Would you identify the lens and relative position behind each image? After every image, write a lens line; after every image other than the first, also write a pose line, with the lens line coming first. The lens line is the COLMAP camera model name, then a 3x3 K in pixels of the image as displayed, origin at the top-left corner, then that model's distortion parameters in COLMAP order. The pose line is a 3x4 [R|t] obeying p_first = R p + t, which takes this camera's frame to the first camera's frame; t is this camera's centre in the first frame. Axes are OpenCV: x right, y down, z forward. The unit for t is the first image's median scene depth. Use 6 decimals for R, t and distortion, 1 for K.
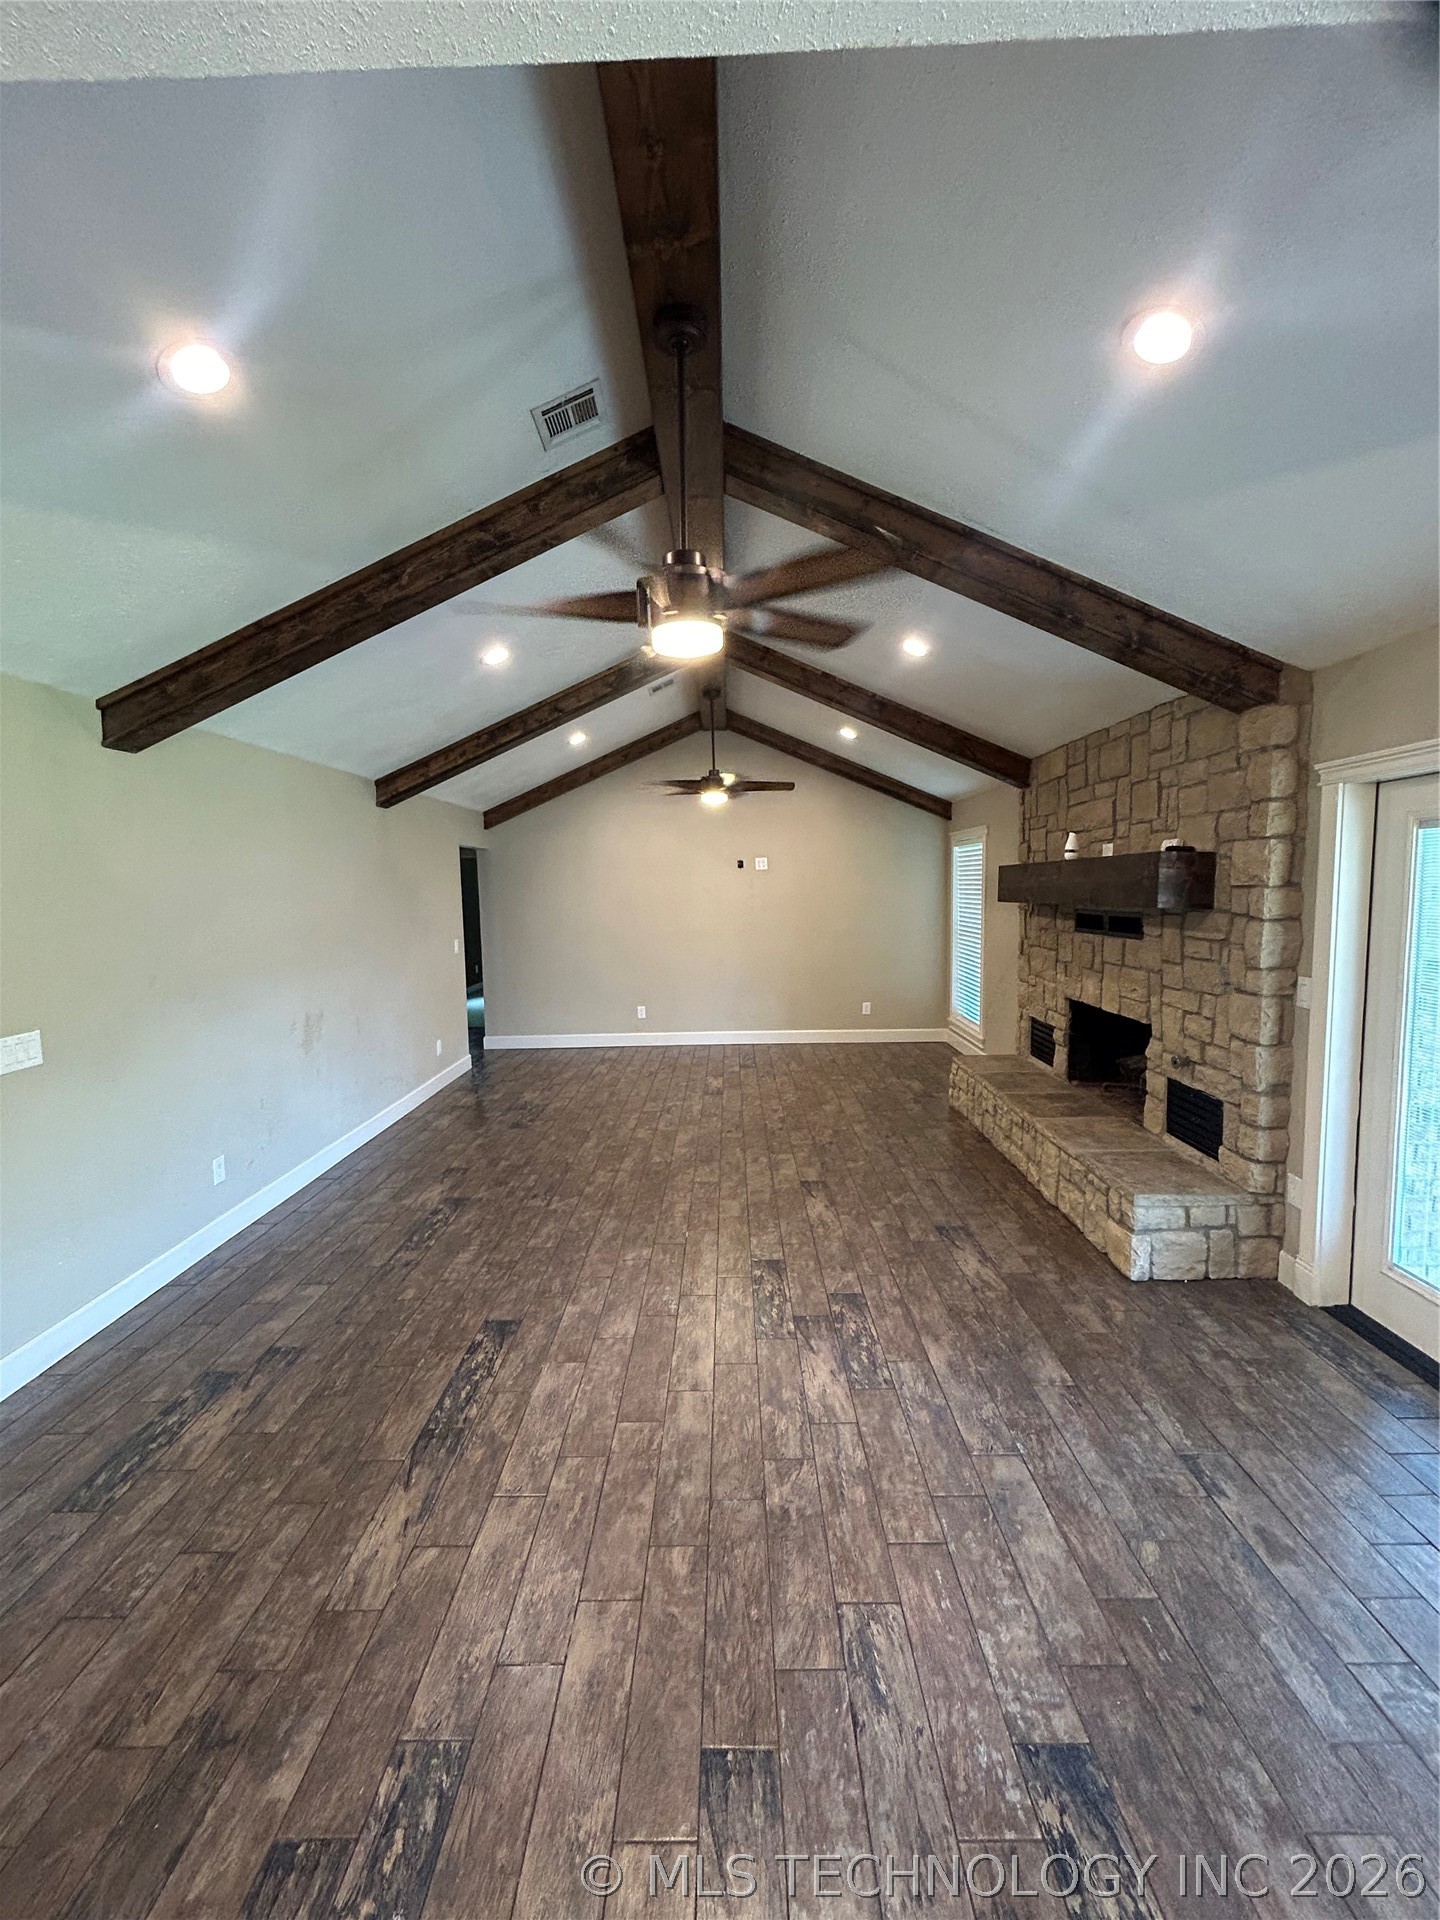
lens RADIAL K [[774.4, 0, 714.8], [0, 774.4, 953.7], [0, 0, 1]] dist [0.000008, 0.000118]
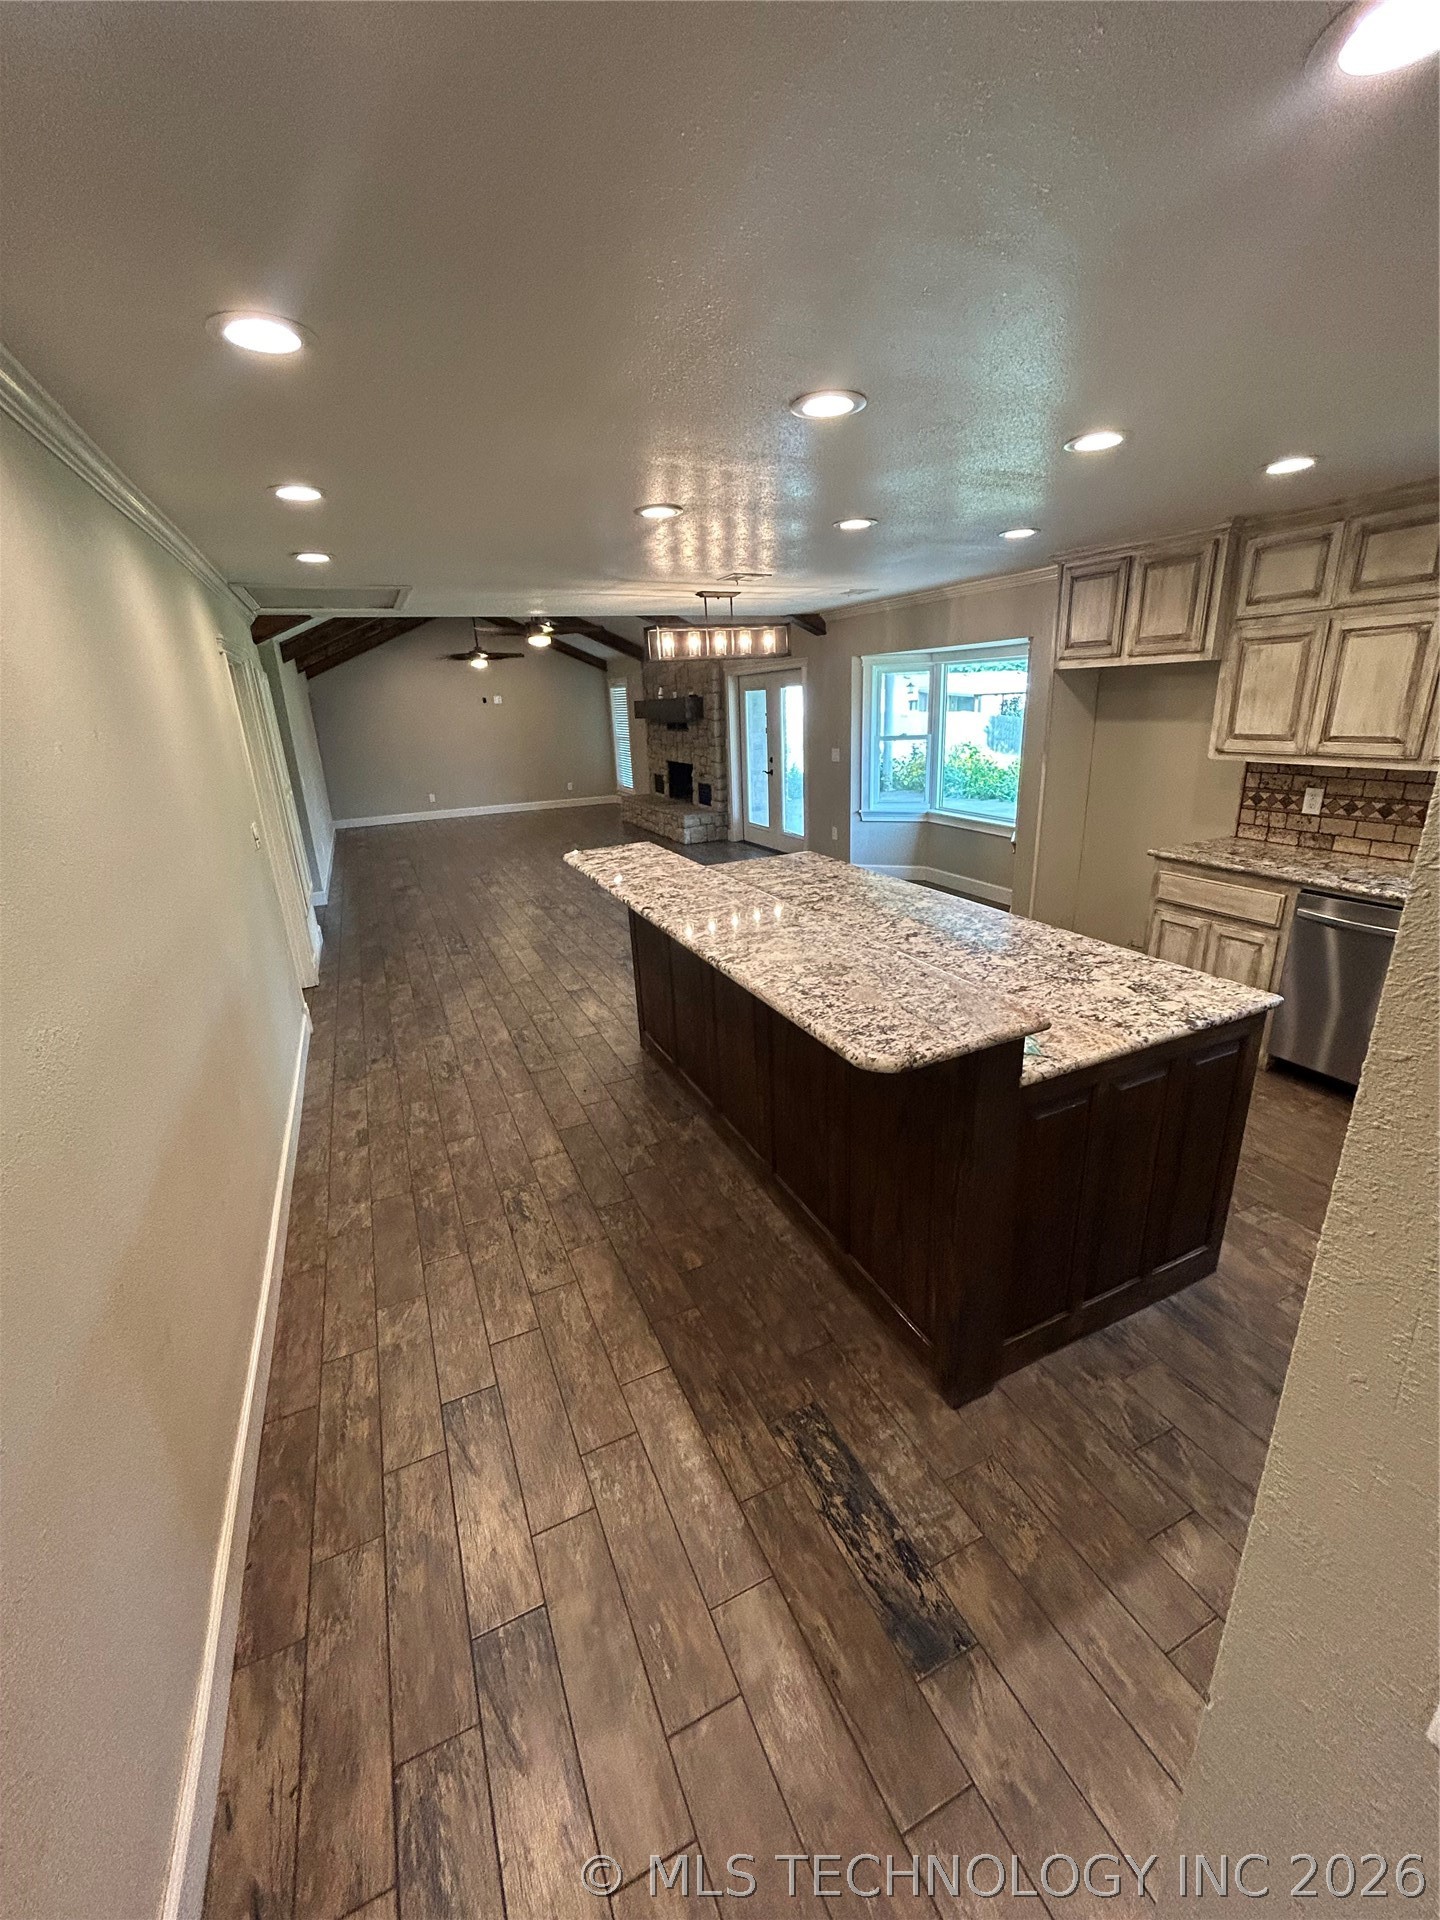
lens RADIAL K [[774.4, 0, 722.8], [0, 774.4, 962.2], [0, 0, 1]] dist [0.000008, 0.000118]
pose [[0.901184, -0.152703, 0.405646, -0.502248], [0.058743, 0.970279, 0.234753, 0.127072], [-0.429437, -0.187727, 0.883370, -1.454884]]
